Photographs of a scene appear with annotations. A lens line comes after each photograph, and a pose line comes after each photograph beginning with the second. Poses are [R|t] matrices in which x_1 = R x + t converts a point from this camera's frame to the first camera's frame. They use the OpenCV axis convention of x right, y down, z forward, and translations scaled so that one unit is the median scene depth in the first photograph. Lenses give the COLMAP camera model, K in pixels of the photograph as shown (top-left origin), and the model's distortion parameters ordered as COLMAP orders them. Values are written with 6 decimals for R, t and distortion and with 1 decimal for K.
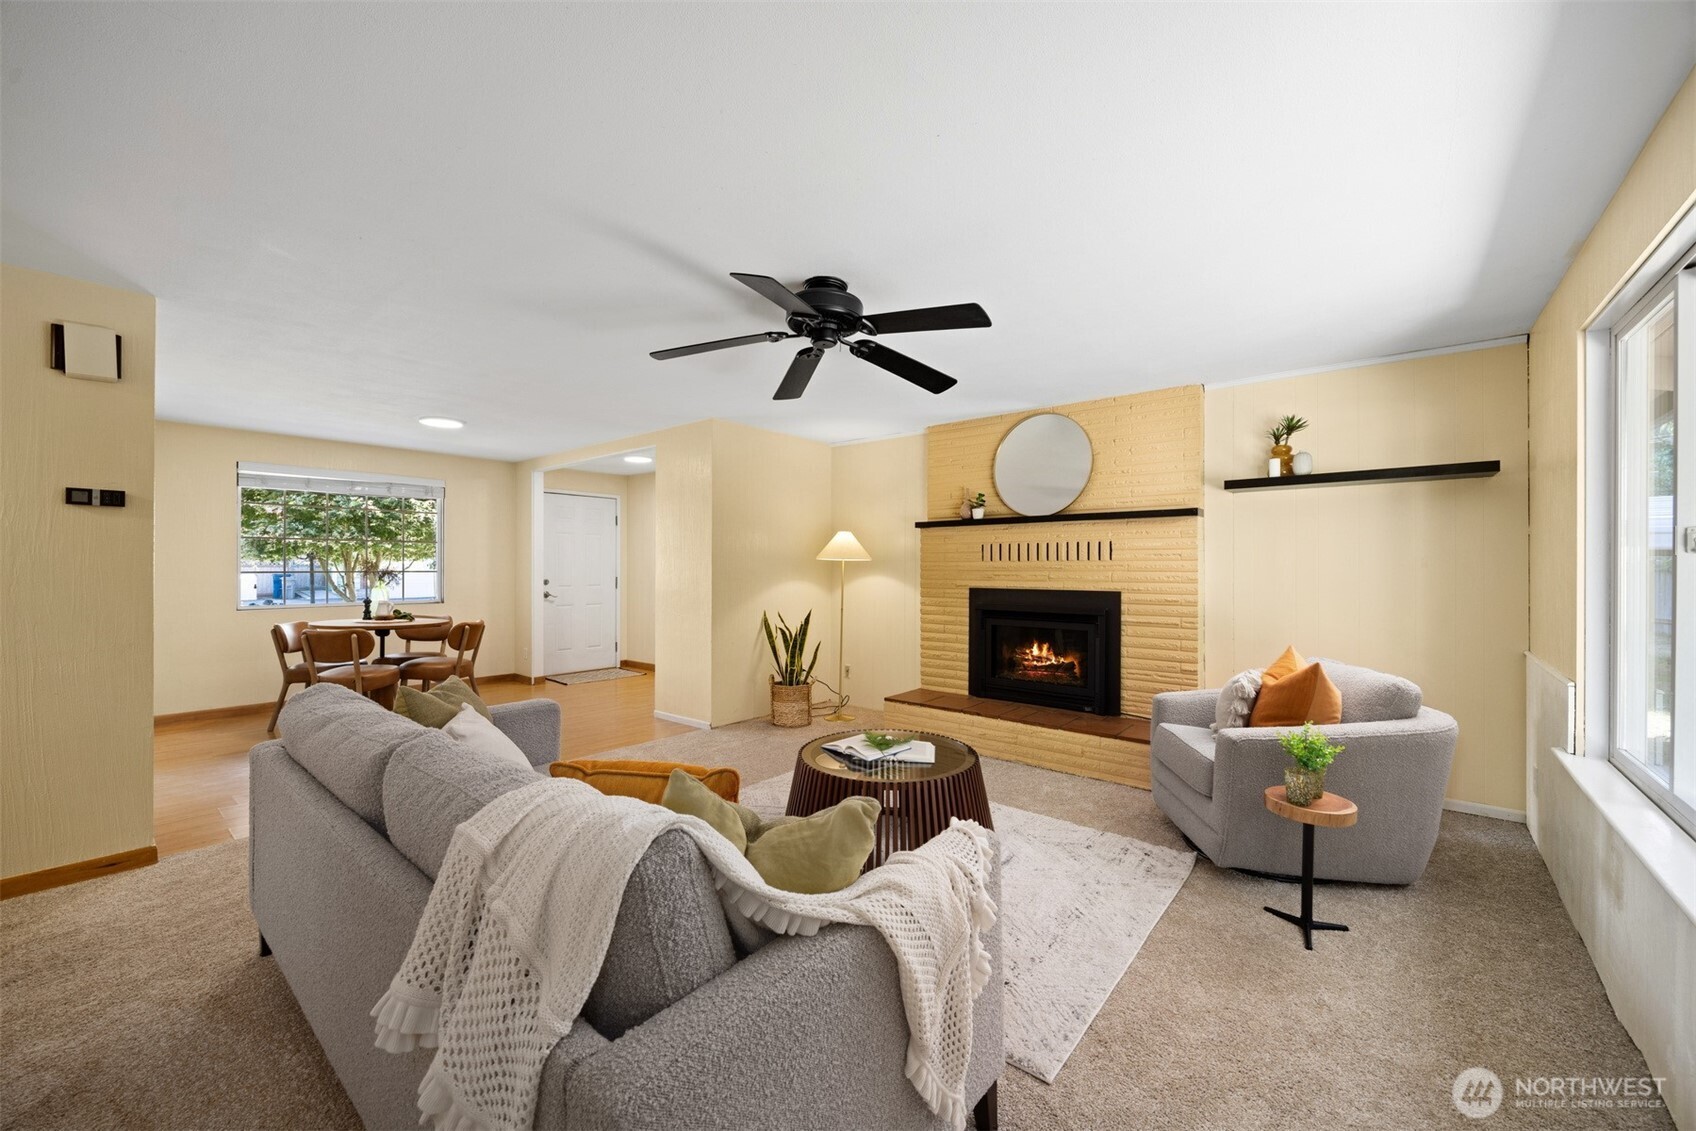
lens RADIAL K [[648.4, 0, 873.7], [0, 648.4, 564.8], [0, 0, 1]] dist [-0.002757, -0.000134]
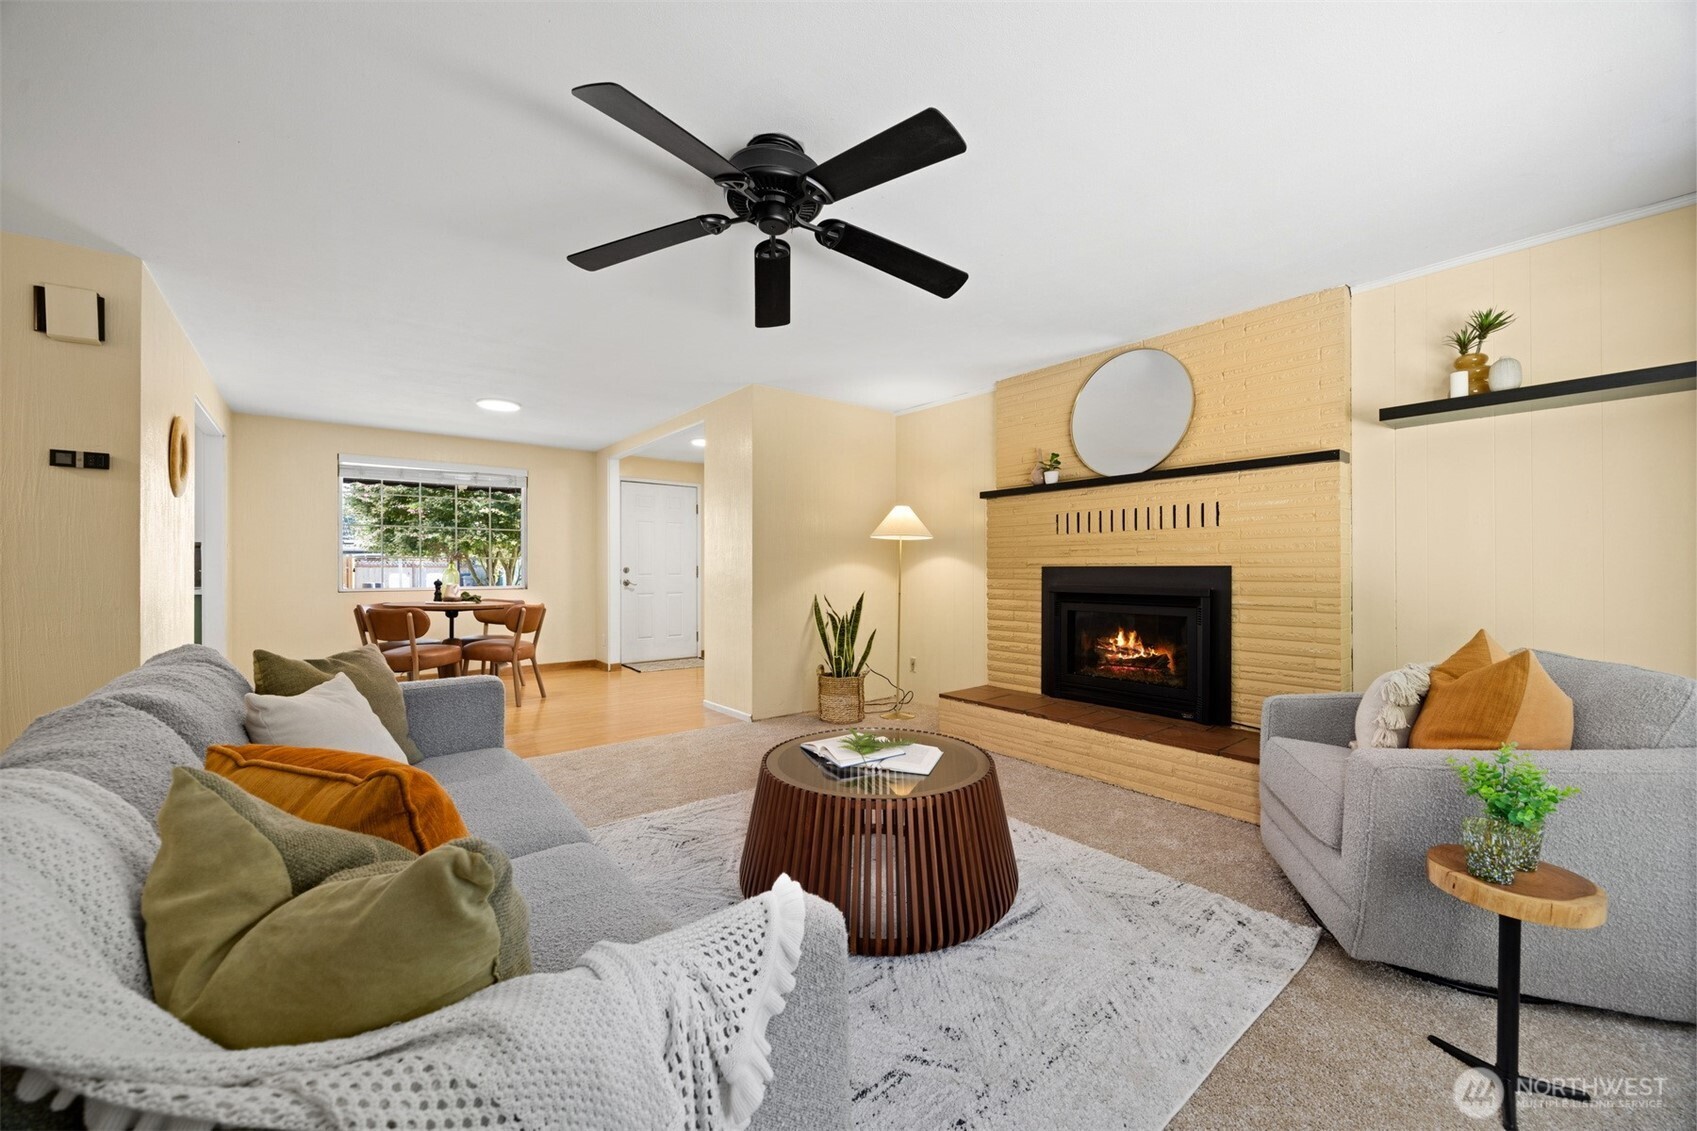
lens RADIAL K [[648.8, 0, 866.1], [0, 648.8, 567.0], [0, 0, 1]] dist [-0.002757, -0.000134]
pose [[0.979714, -0.005081, -0.200338, 0.114383], [0.005579, 0.999983, 0.001920, 0.040652], [0.200325, -0.002999, 0.979725, 0.161681]]
